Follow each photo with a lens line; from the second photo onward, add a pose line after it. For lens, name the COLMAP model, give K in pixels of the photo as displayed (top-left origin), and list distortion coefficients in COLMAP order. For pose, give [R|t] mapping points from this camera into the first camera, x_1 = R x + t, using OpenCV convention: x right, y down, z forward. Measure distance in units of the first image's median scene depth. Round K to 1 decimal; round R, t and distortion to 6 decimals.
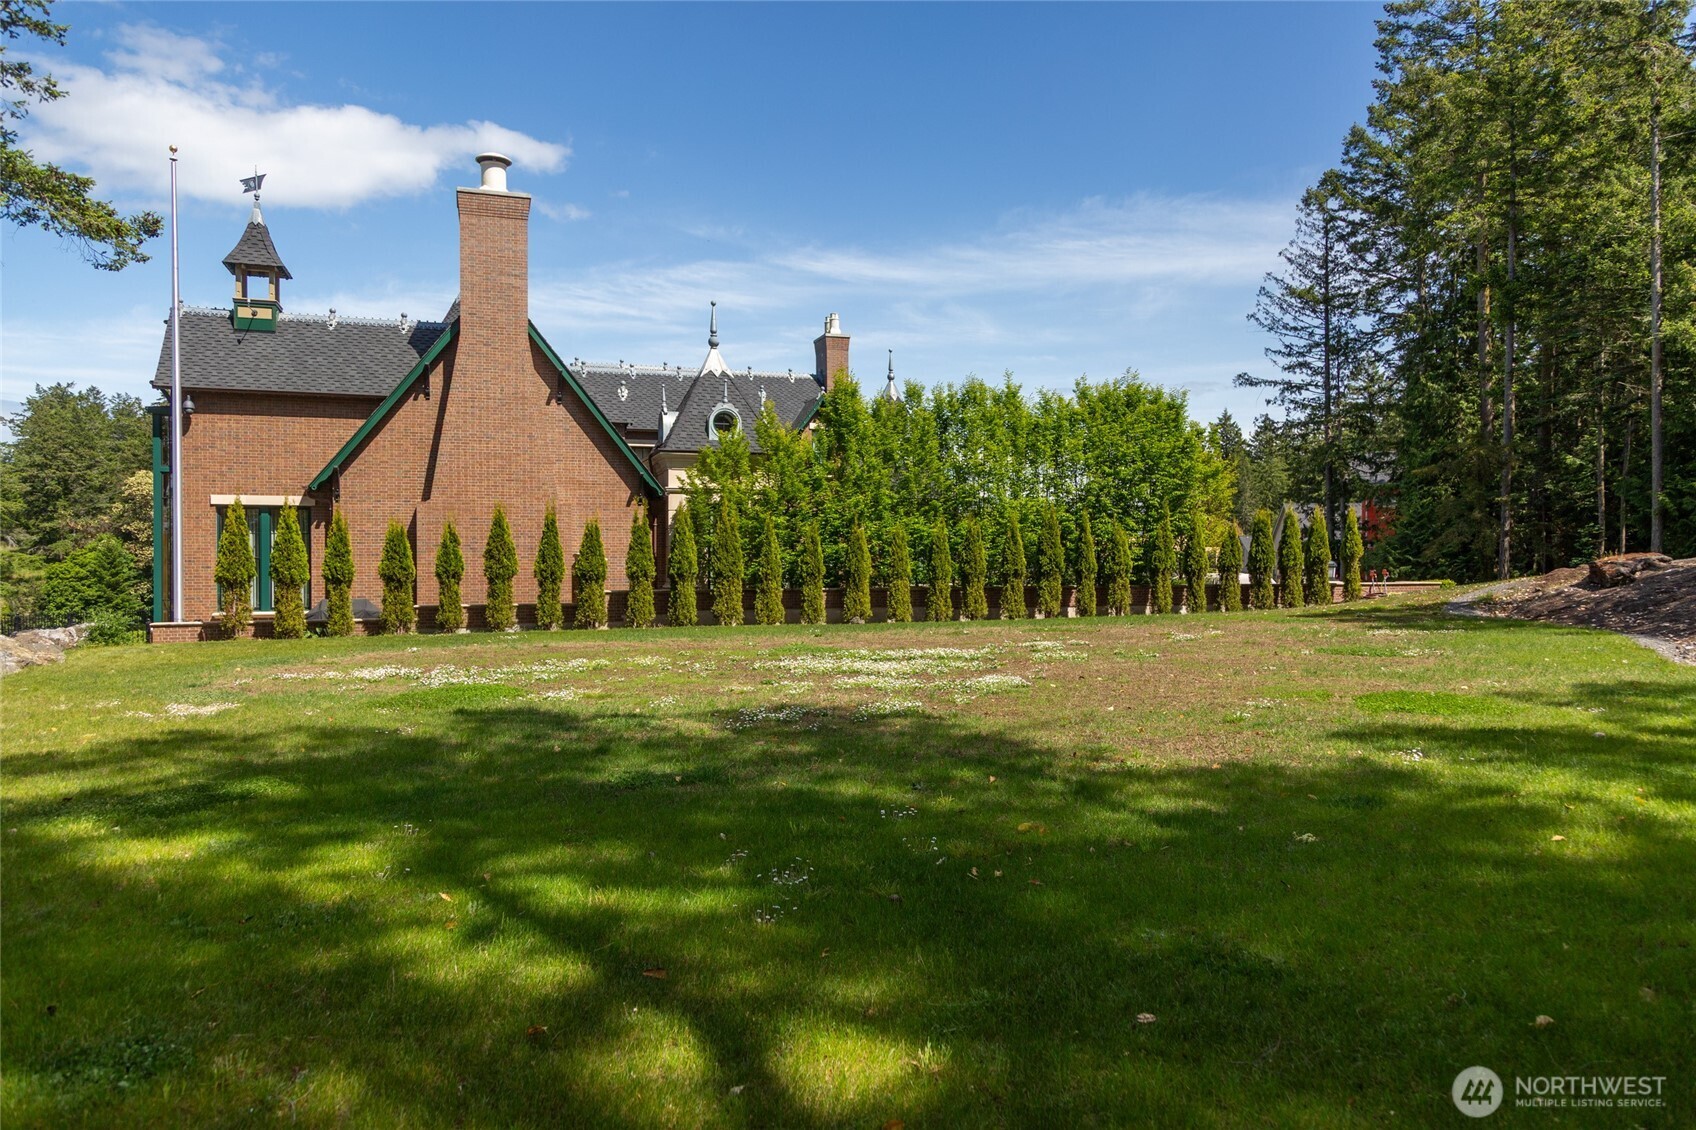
lens RADIAL K [[1133.6, 0, 854.3], [0, 1133.6, 564.5], [0, 0, 1]] dist [0.019298, -0.000088]
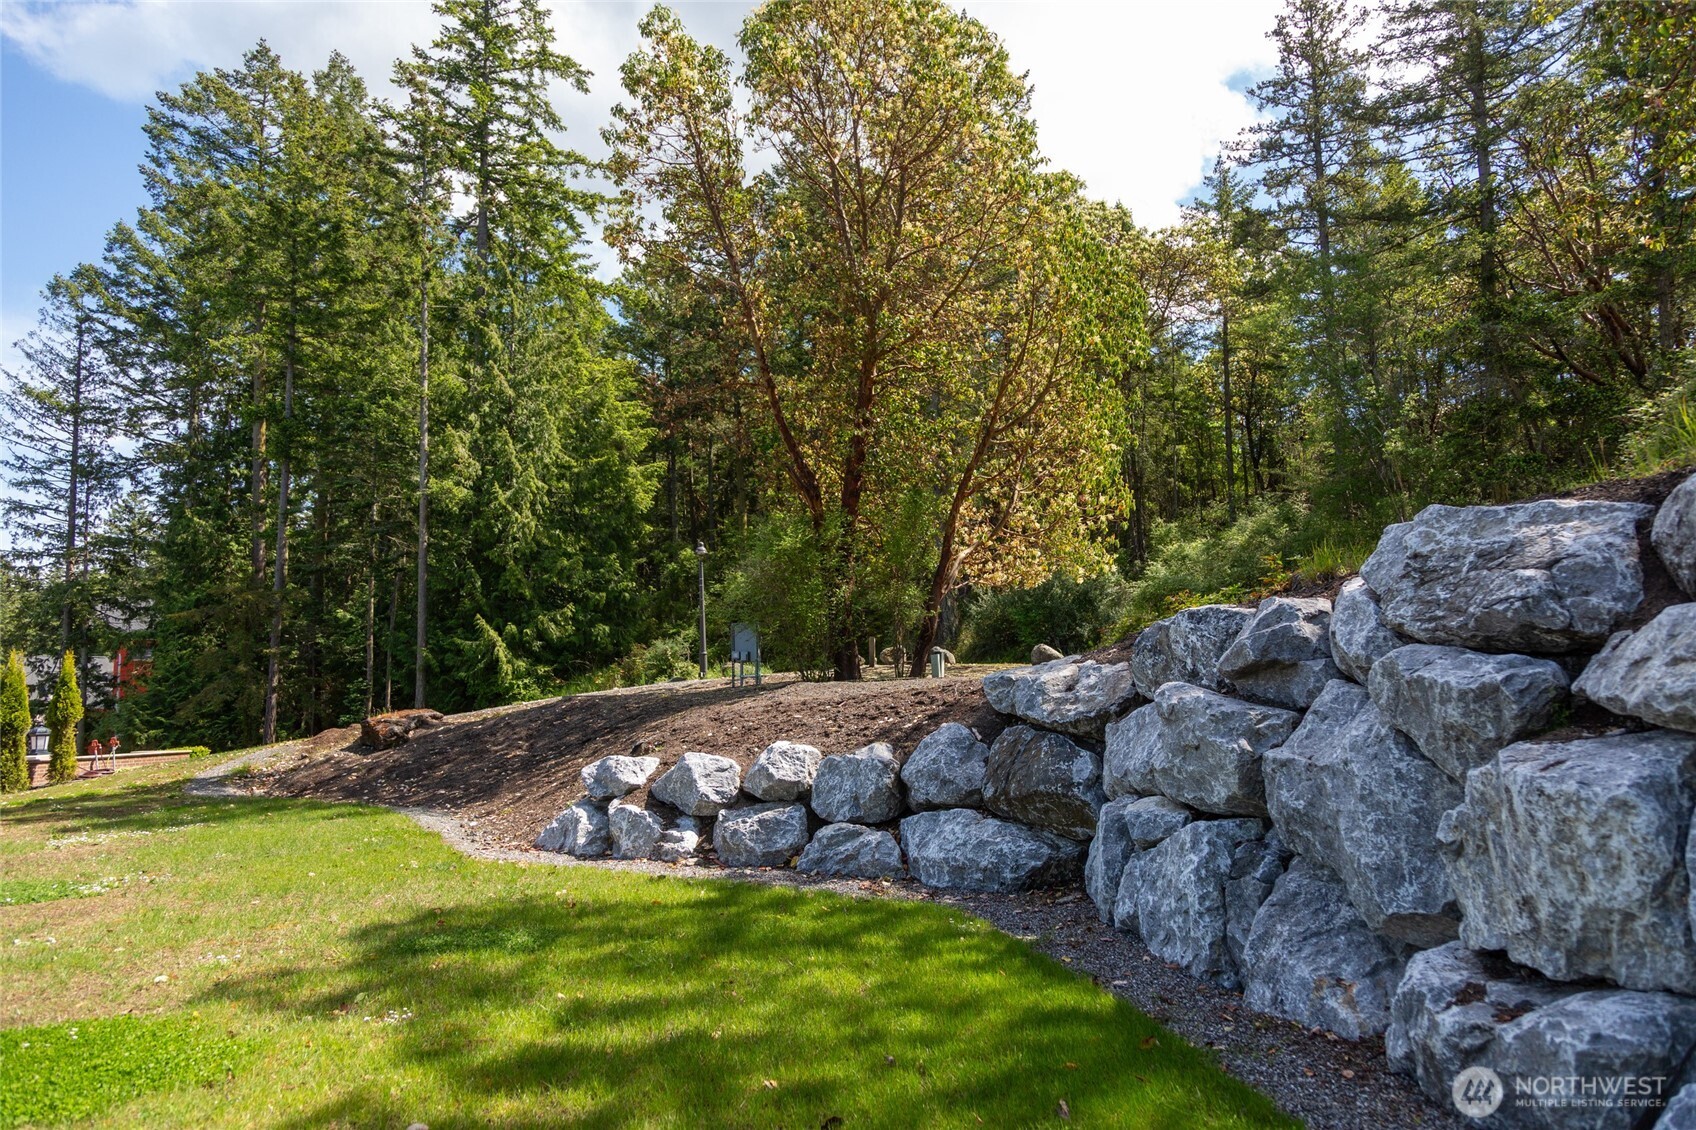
lens RADIAL K [[1133.6, 0, 854.3], [0, 1133.6, 564.5], [0, 0, 1]] dist [0.019298, -0.000088]
pose [[0.553392, 0.087953, 0.828264, 0.057676], [0.026698, 0.992025, -0.123181, -0.001698], [-0.832493, 0.090280, 0.546630, 0.095519]]
